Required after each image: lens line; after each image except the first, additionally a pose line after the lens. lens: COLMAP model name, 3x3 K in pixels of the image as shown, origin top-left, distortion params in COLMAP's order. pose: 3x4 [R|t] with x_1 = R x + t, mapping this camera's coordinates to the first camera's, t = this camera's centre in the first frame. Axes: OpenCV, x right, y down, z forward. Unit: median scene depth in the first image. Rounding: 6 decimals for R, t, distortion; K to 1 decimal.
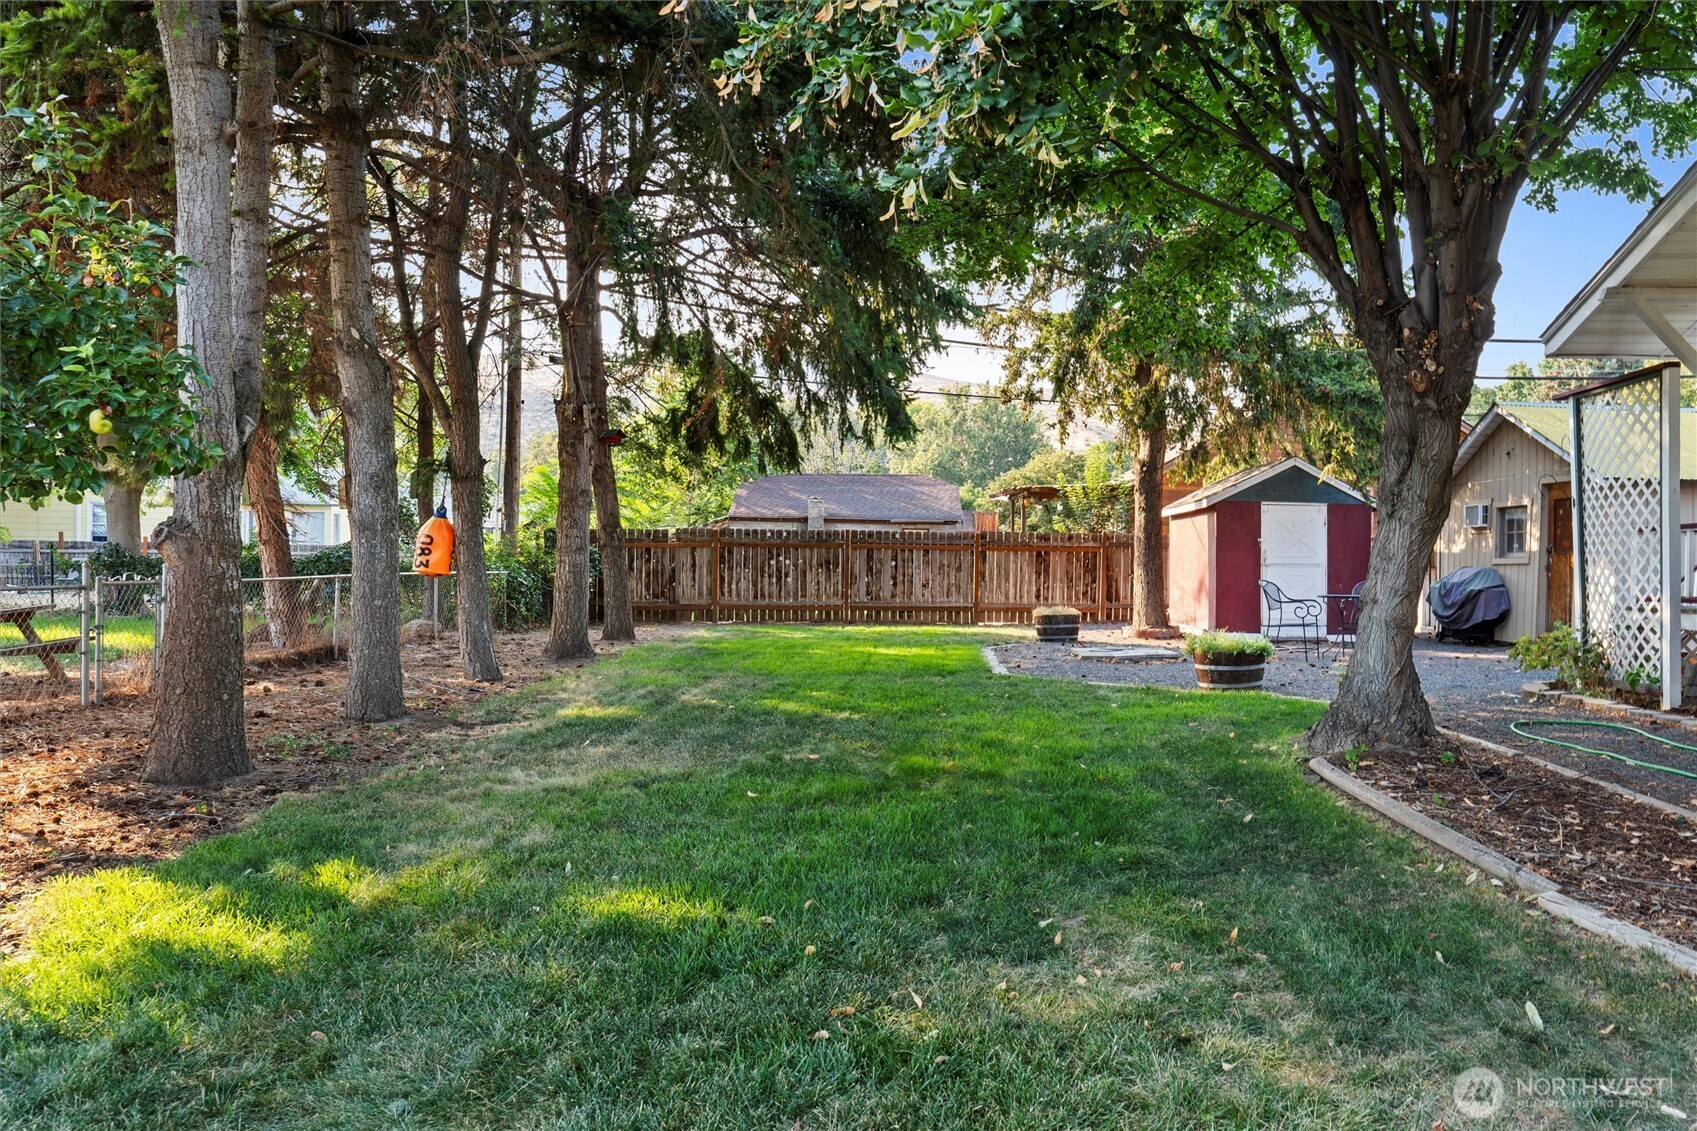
lens RADIAL K [[1212.3, 0, 858.4], [0, 1212.3, 557.3], [0, 0, 1]] dist [-0.067893, 0.004073]
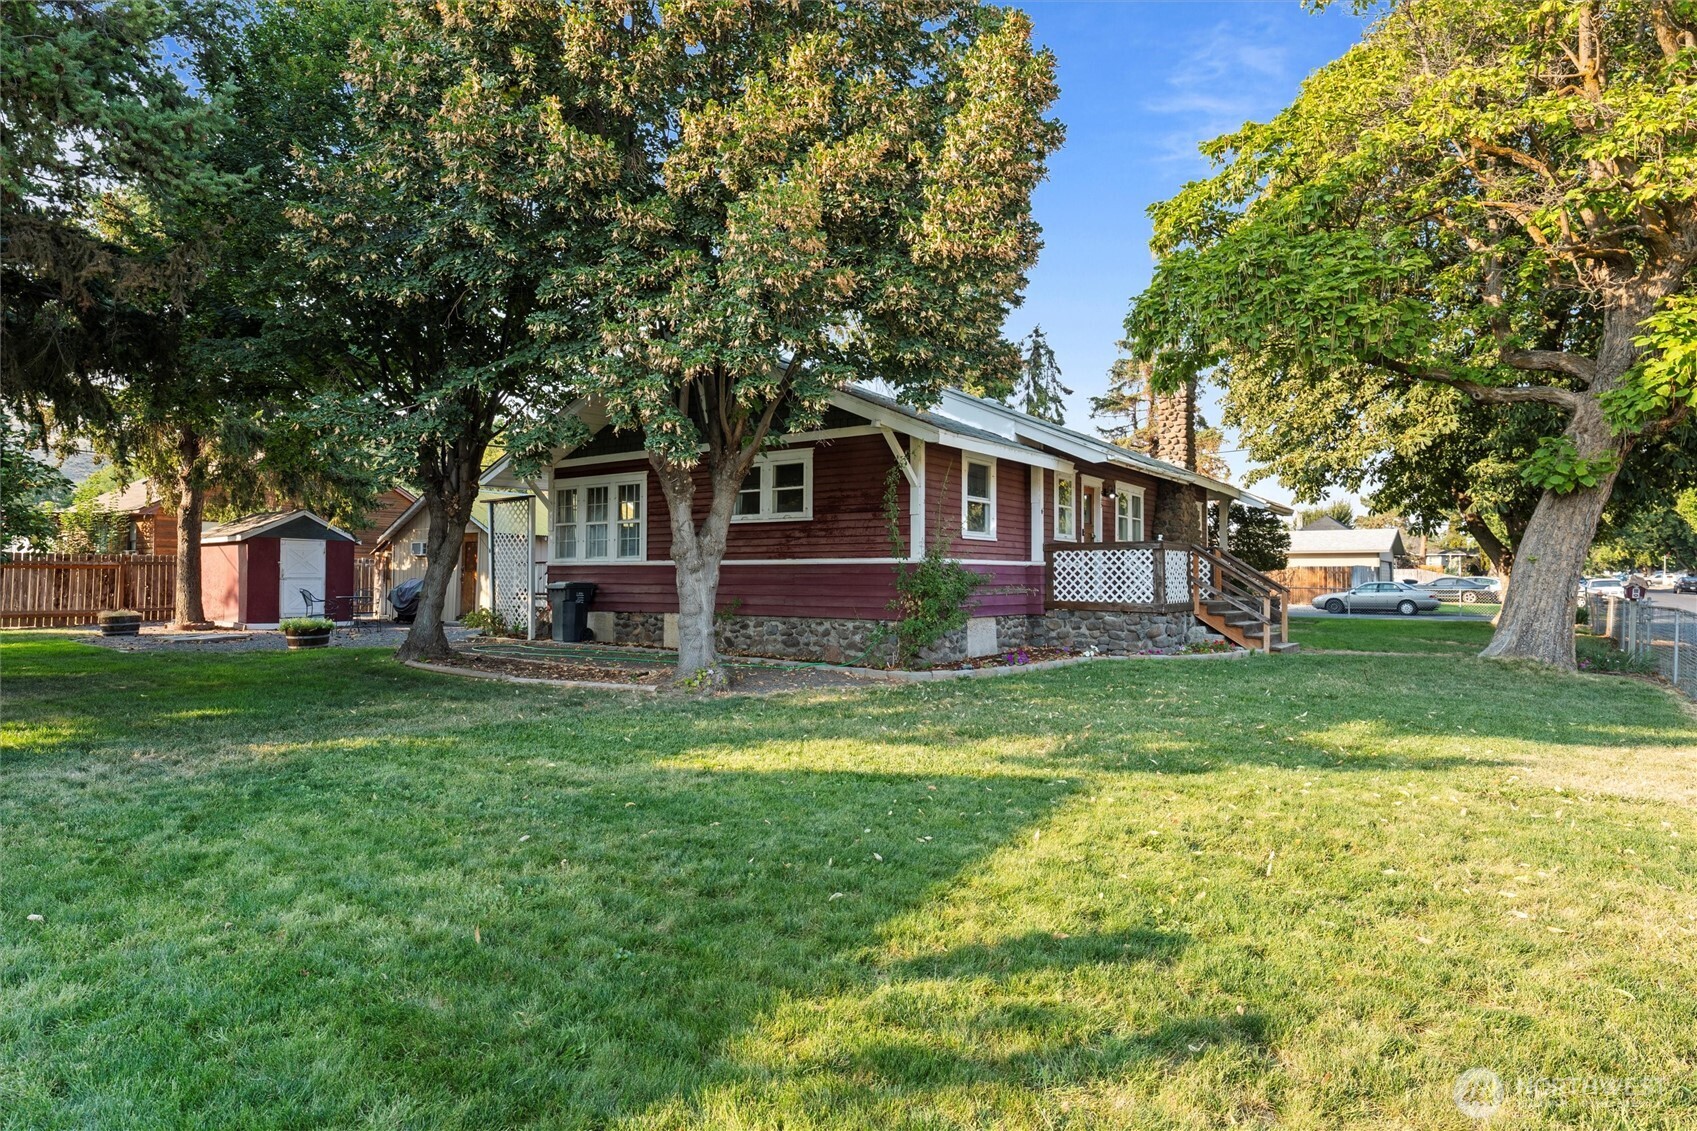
lens RADIAL K [[937.3, 0, 860.9], [0, 937.3, 552.5], [0, 0, 1]] dist [-0.001099, 0.002338]
pose [[0.566446, 0.013350, 0.823990, -0.224917], [-0.000430, 0.999873, -0.015904, -0.007979], [-0.824098, 0.008655, 0.566380, -0.284147]]
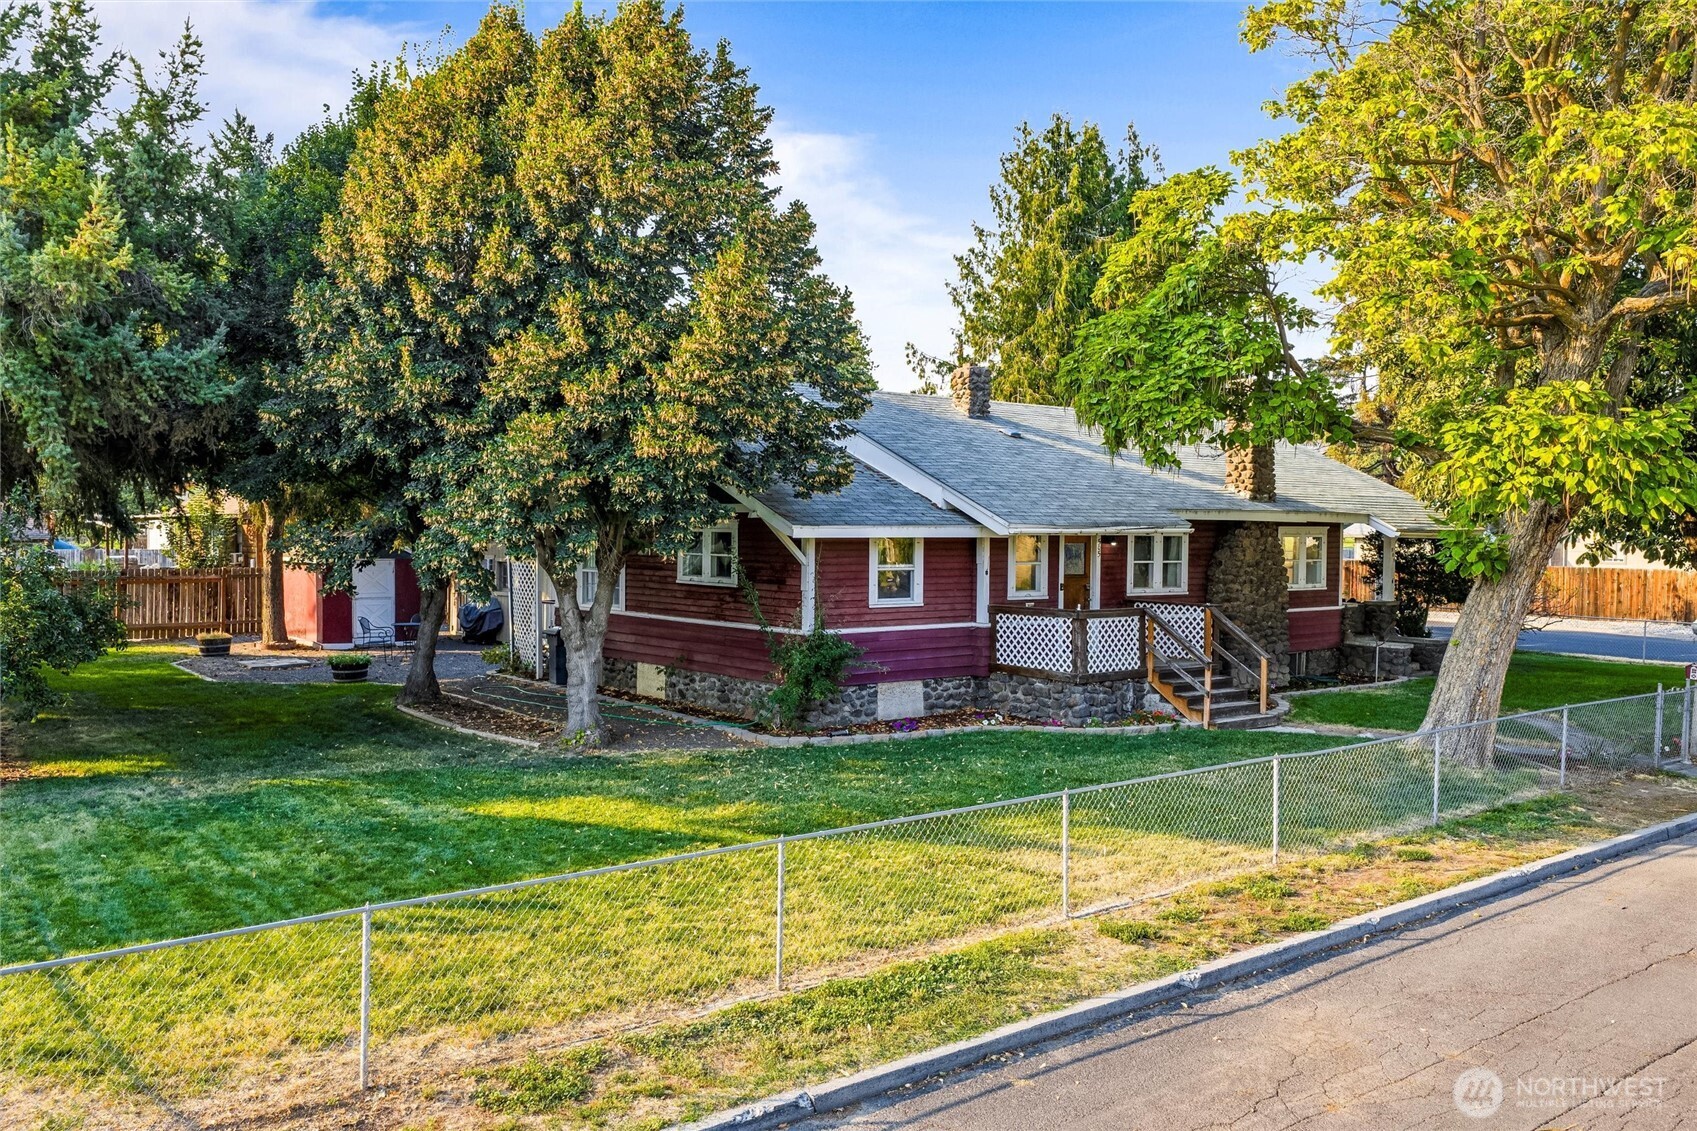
lens RADIAL K [[1380.4, 0, 848.3], [0, 1380.4, 568.4], [0, 0, 1]] dist [0.000971, -0.005132]
pose [[0.765854, -0.019863, 0.642708, -0.306109], [-0.003685, 0.999371, 0.035277, -0.094035], [-0.643004, -0.029385, 0.765299, -0.741488]]
